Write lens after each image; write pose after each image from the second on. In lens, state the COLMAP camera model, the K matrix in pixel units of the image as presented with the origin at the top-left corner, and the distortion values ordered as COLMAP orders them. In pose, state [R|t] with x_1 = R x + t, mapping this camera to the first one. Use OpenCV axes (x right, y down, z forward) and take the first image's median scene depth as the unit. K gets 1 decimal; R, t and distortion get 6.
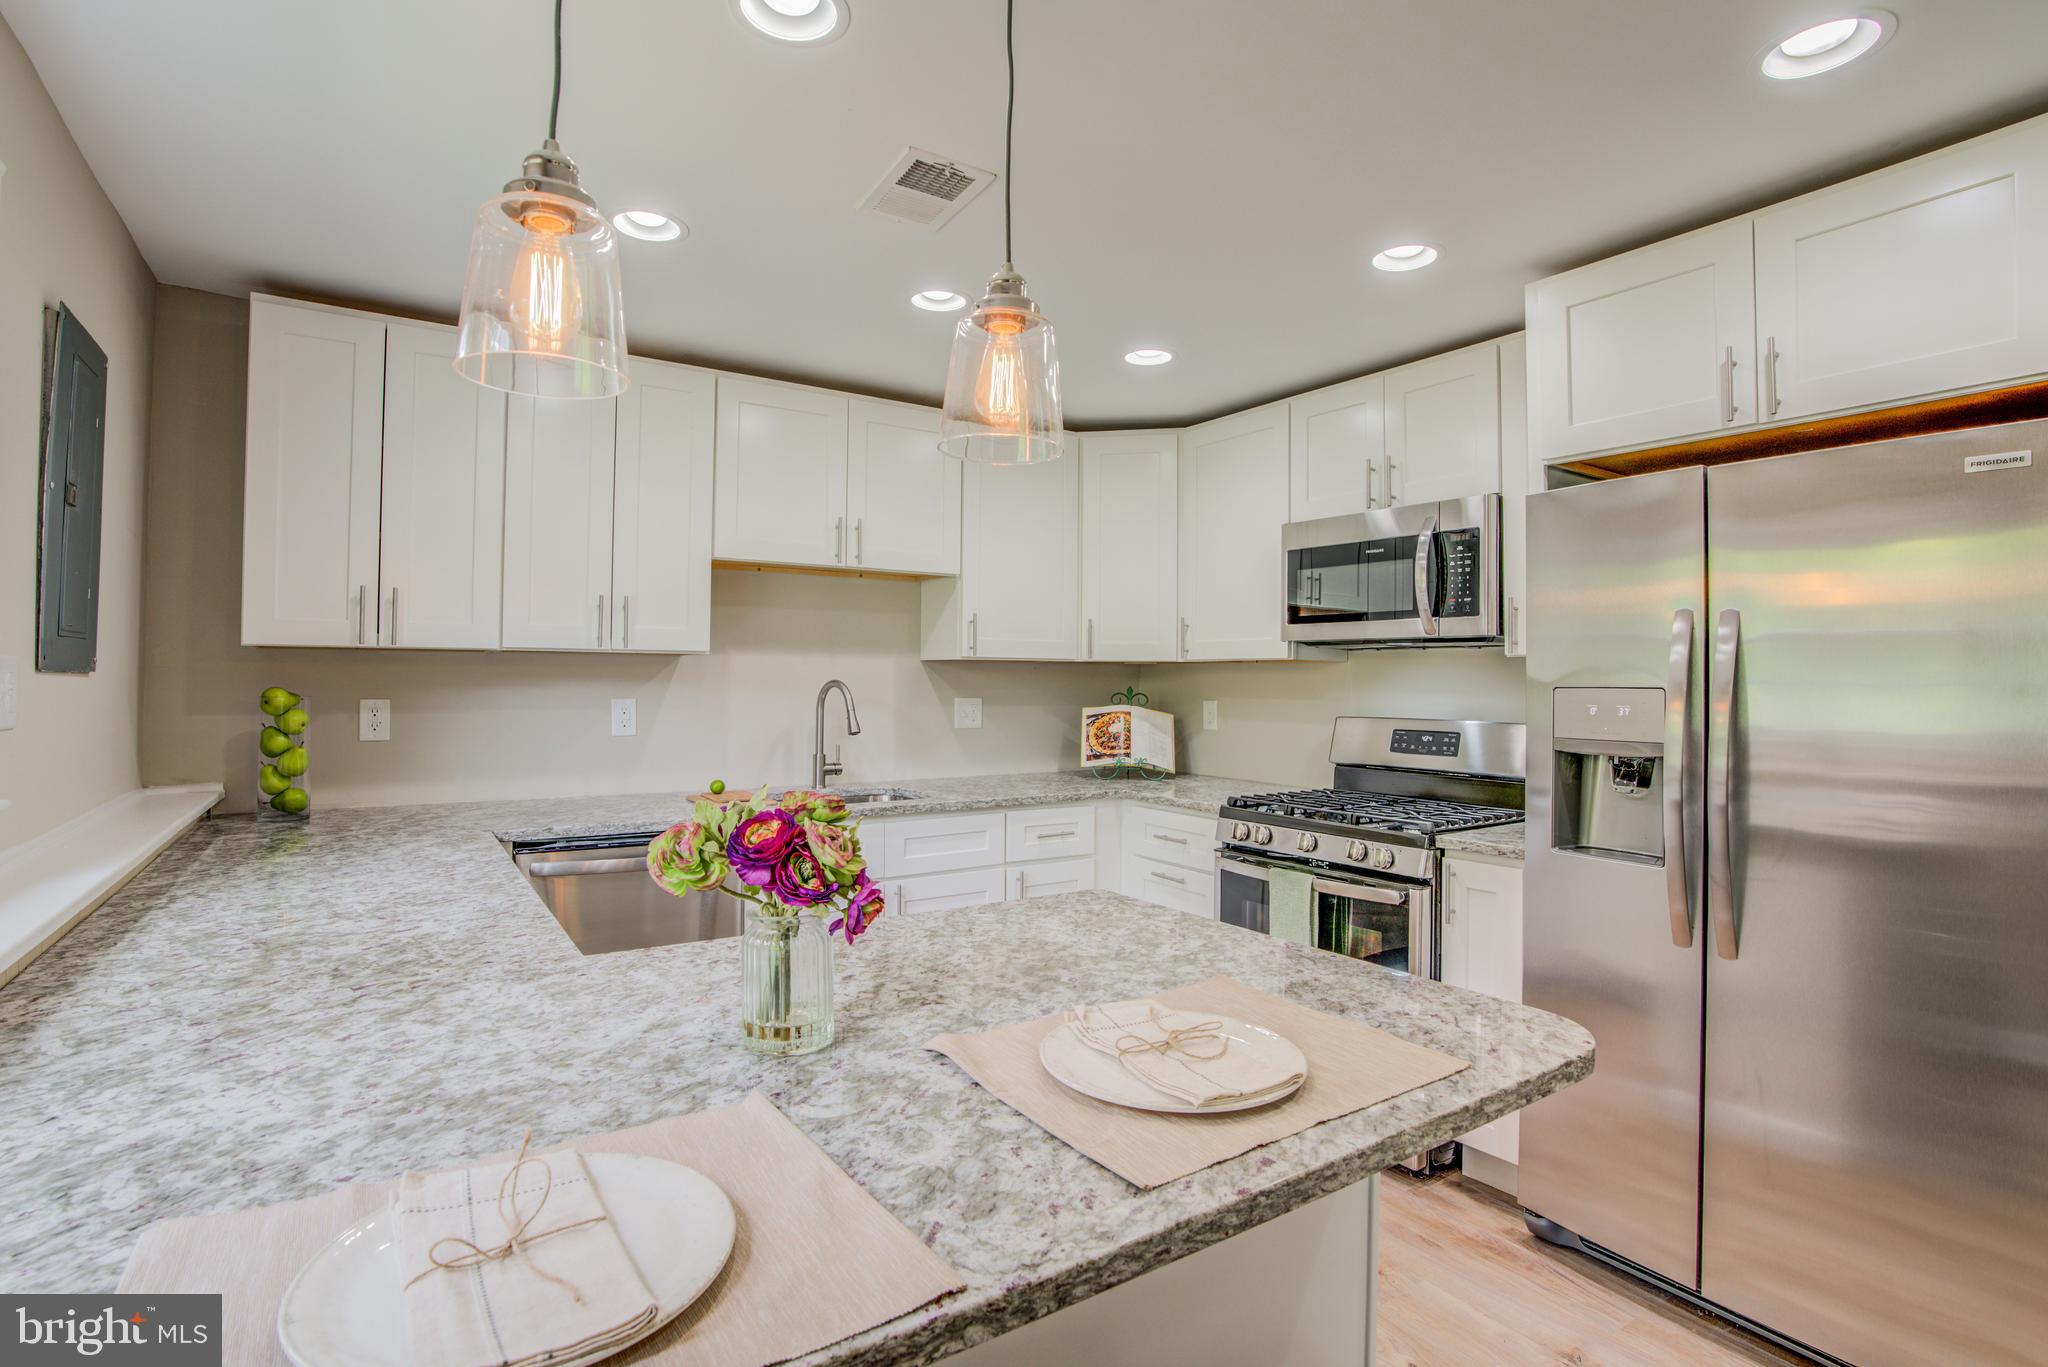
lens RADIAL K [[979.6, 0, 1000.3], [0, 979.6, 664.6], [0, 0, 1]] dist [-0.051218, 0.001105]
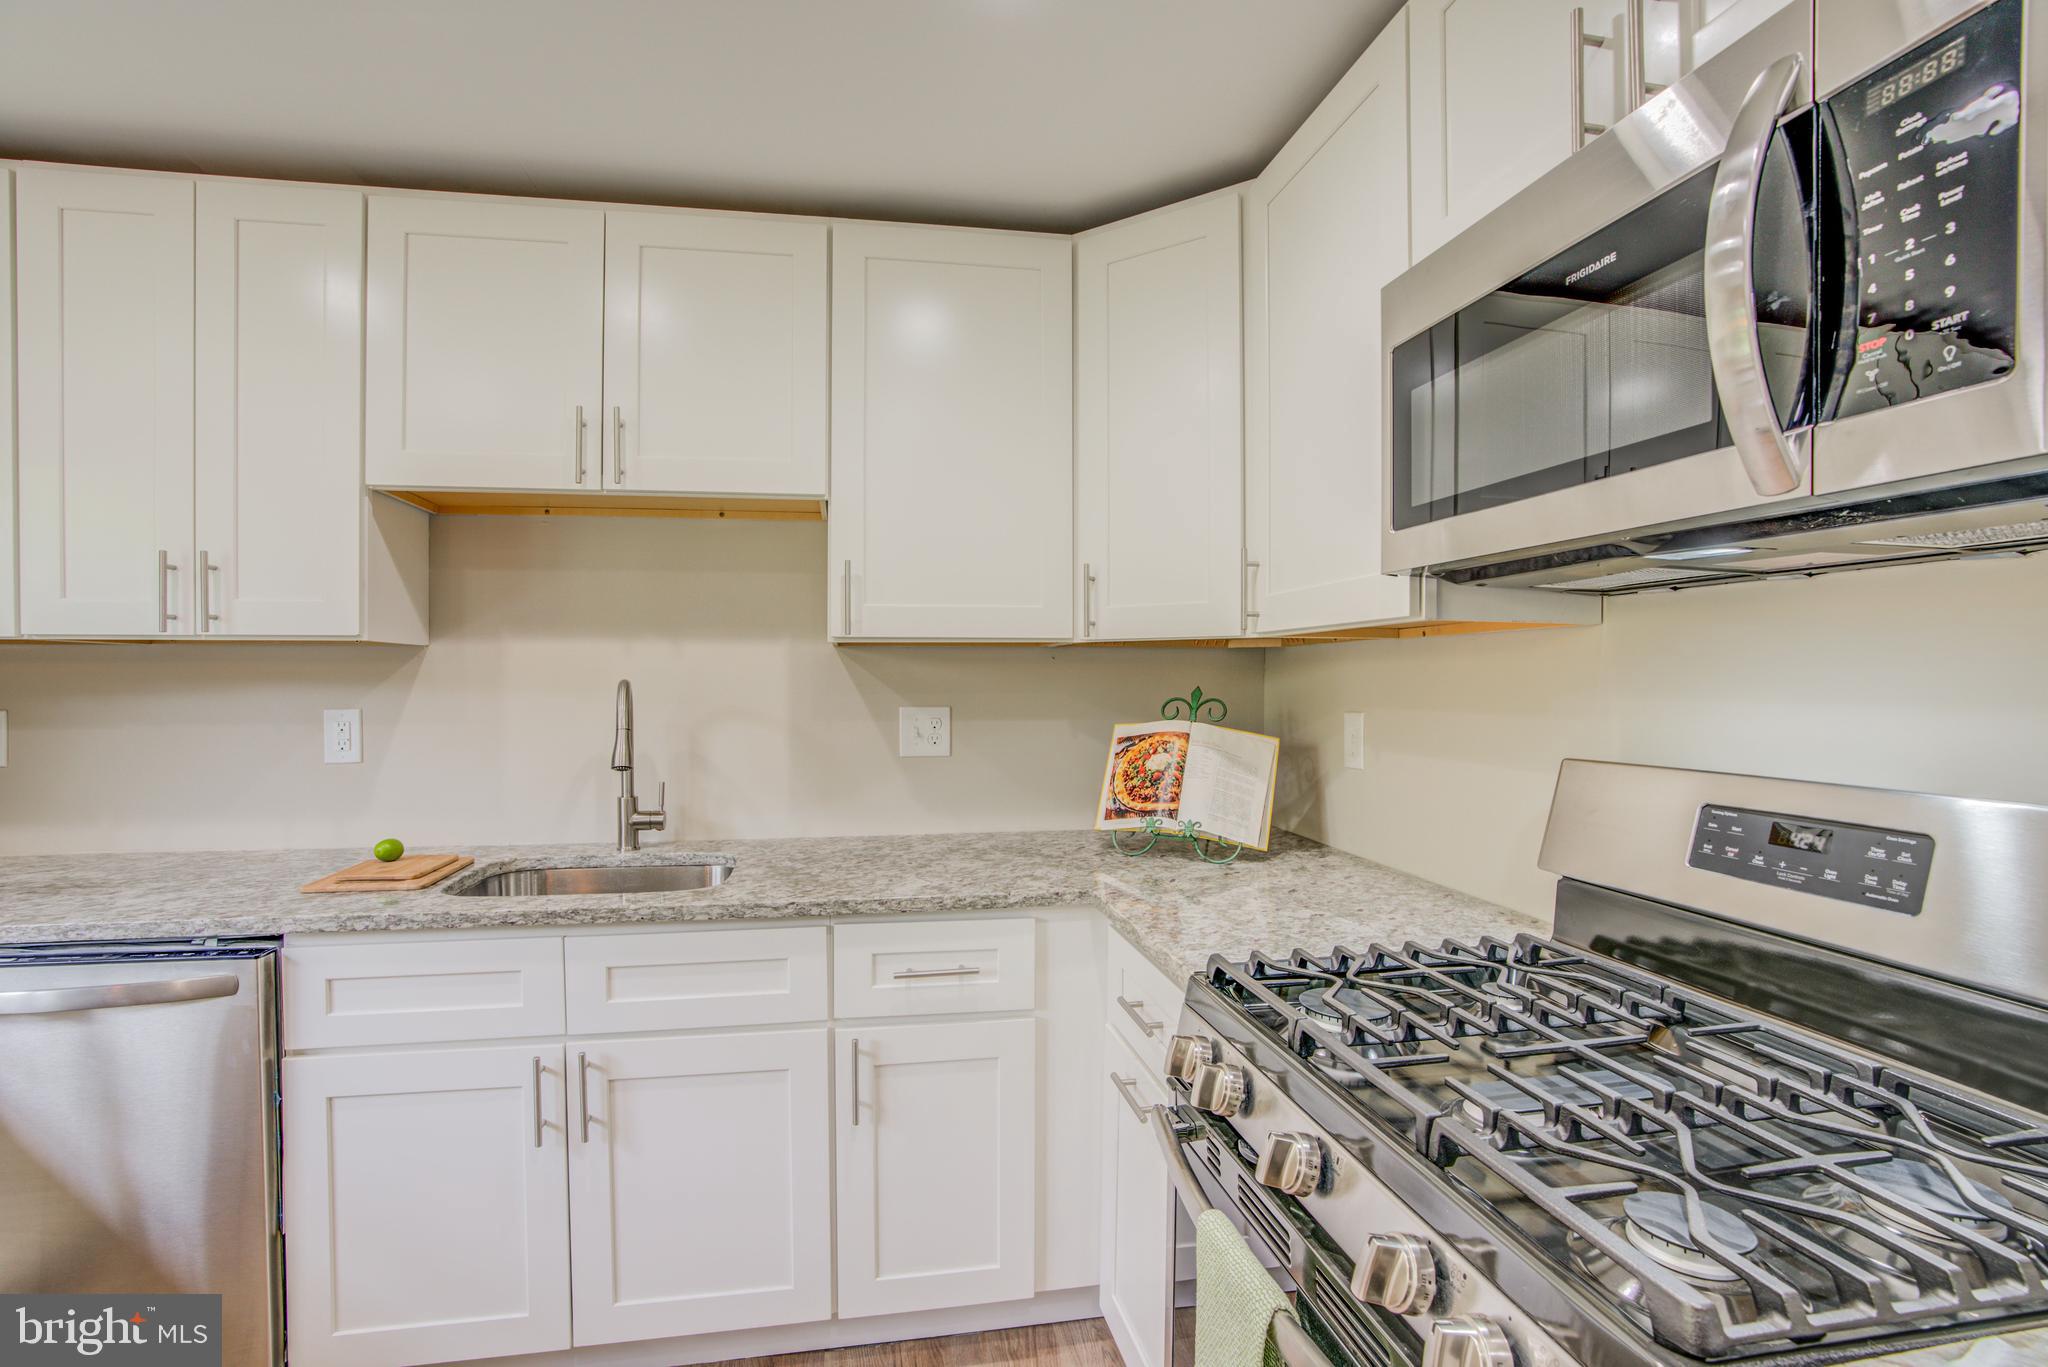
lens RADIAL K [[927.2, 0, 1008.6], [0, 927.2, 686.2], [0, 0, 1]] dist [-0.071129, 0.028196]
pose [[0.919917, -0.006128, -0.392066, 0.317022], [0.014592, 0.999720, 0.018613, 0.014174], [0.391843, -0.022843, 0.919749, 0.631525]]
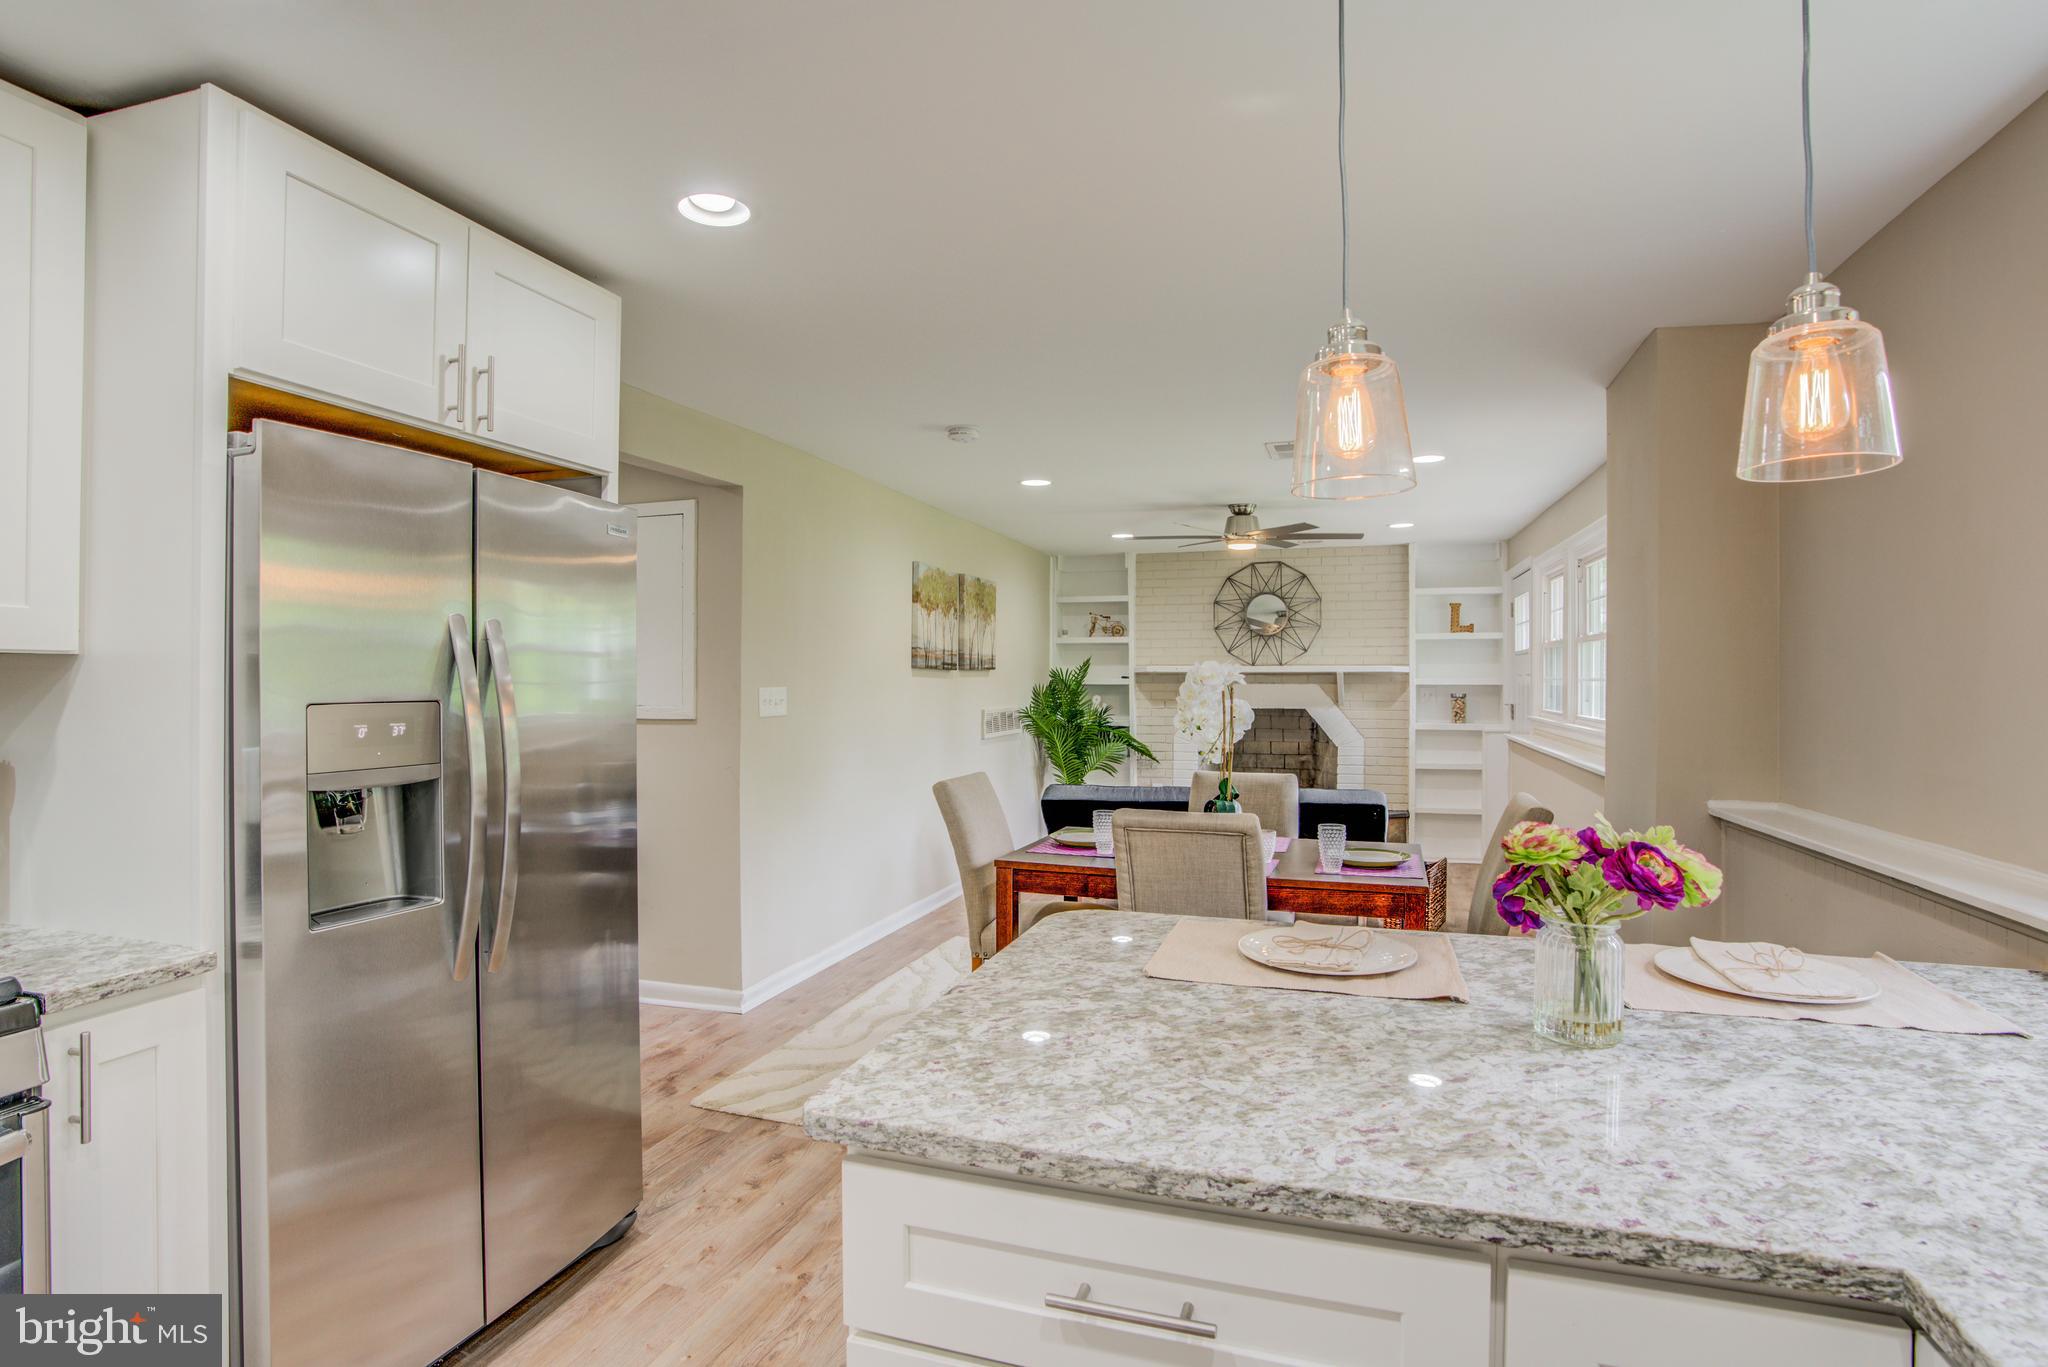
lens RADIAL K [[1014.3, 0, 1024.0], [0, 1014.3, 683.5], [0, 0, 1]] dist [-0.065192, 0.025625]
pose [[-0.629085, -0.011054, 0.777258, -0.238207], [-0.019343, 0.999812, -0.001437, -0.000992], [-0.777096, -0.015939, -0.629181, 0.755910]]
